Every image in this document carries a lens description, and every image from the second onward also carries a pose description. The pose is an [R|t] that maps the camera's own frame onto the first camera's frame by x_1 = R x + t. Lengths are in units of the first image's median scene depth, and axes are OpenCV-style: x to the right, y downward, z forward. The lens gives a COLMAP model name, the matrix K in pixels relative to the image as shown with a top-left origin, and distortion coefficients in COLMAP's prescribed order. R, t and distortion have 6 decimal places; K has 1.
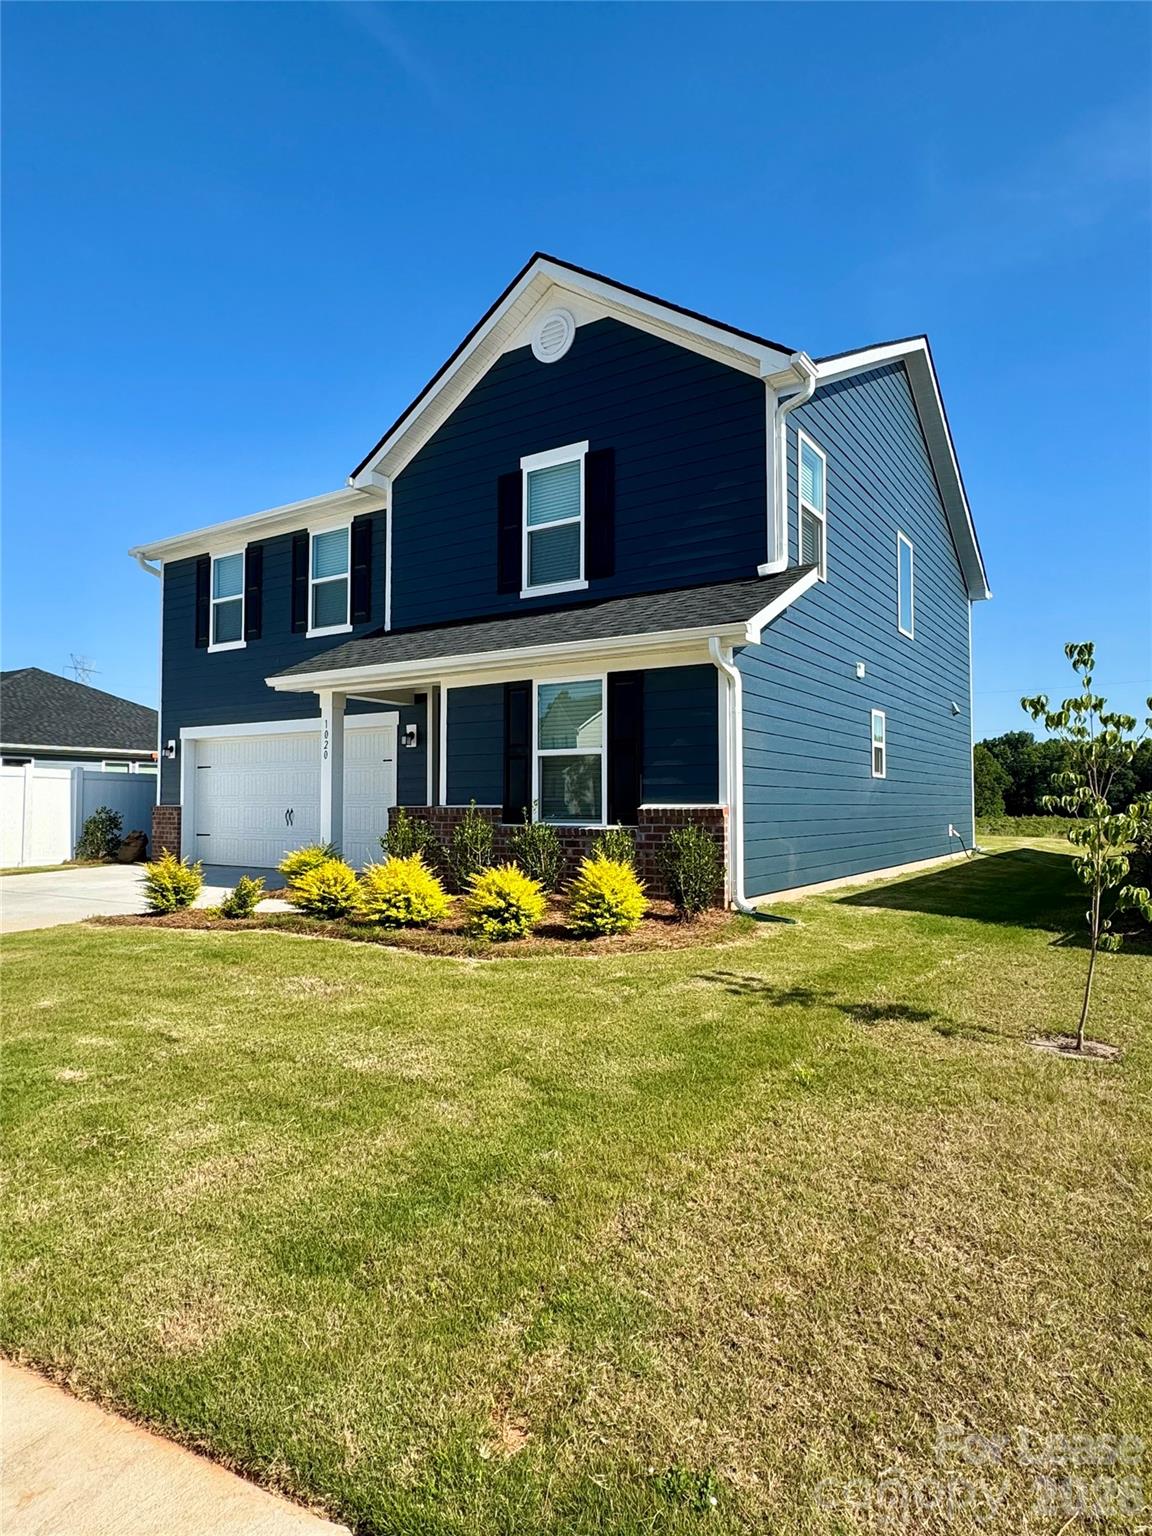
lens RADIAL K [[895.1, 0, 577.0], [0, 895.1, 769.9], [0, 0, 1]] dist [-0.003103, 0.002054]
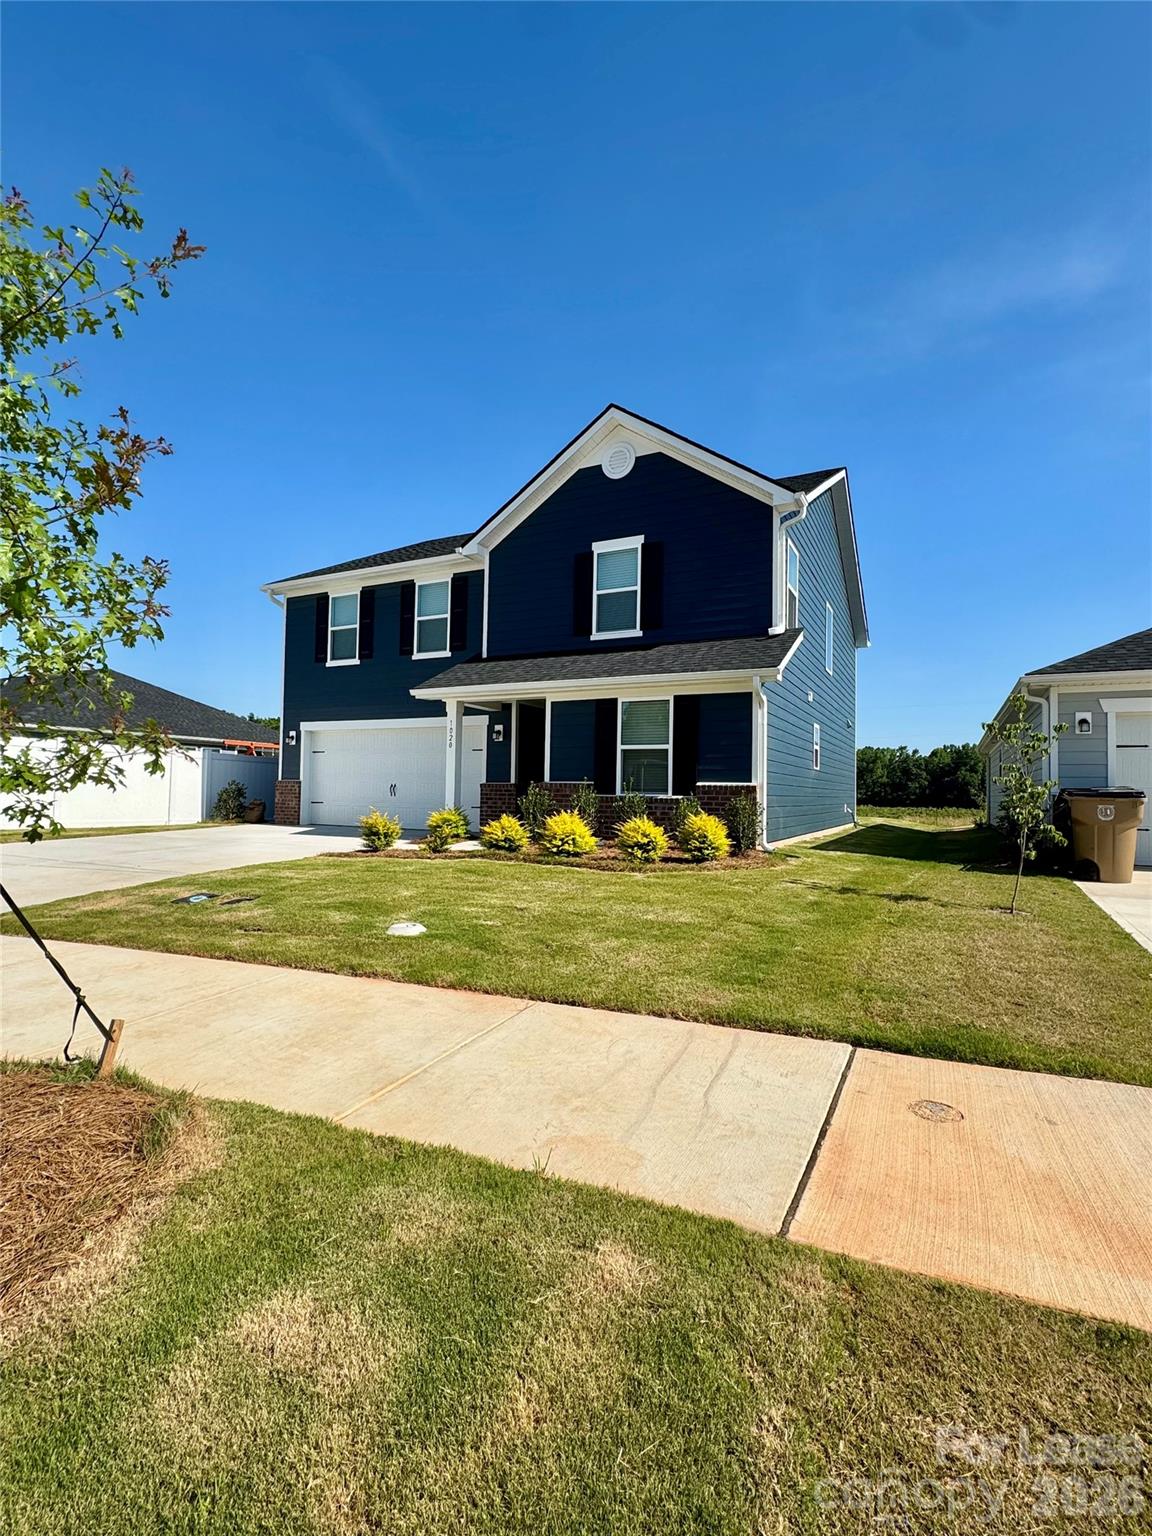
lens RADIAL K [[721.5, 0, 576.3], [0, 721.5, 768.4], [0, 0, 1]] dist [-0.004588, -0.000255]
pose [[0.994026, 0.021245, 0.107054, -0.216370], [-0.022022, 0.999739, 0.006082, 0.009592], [-0.106897, -0.008403, 0.994235, -0.166986]]
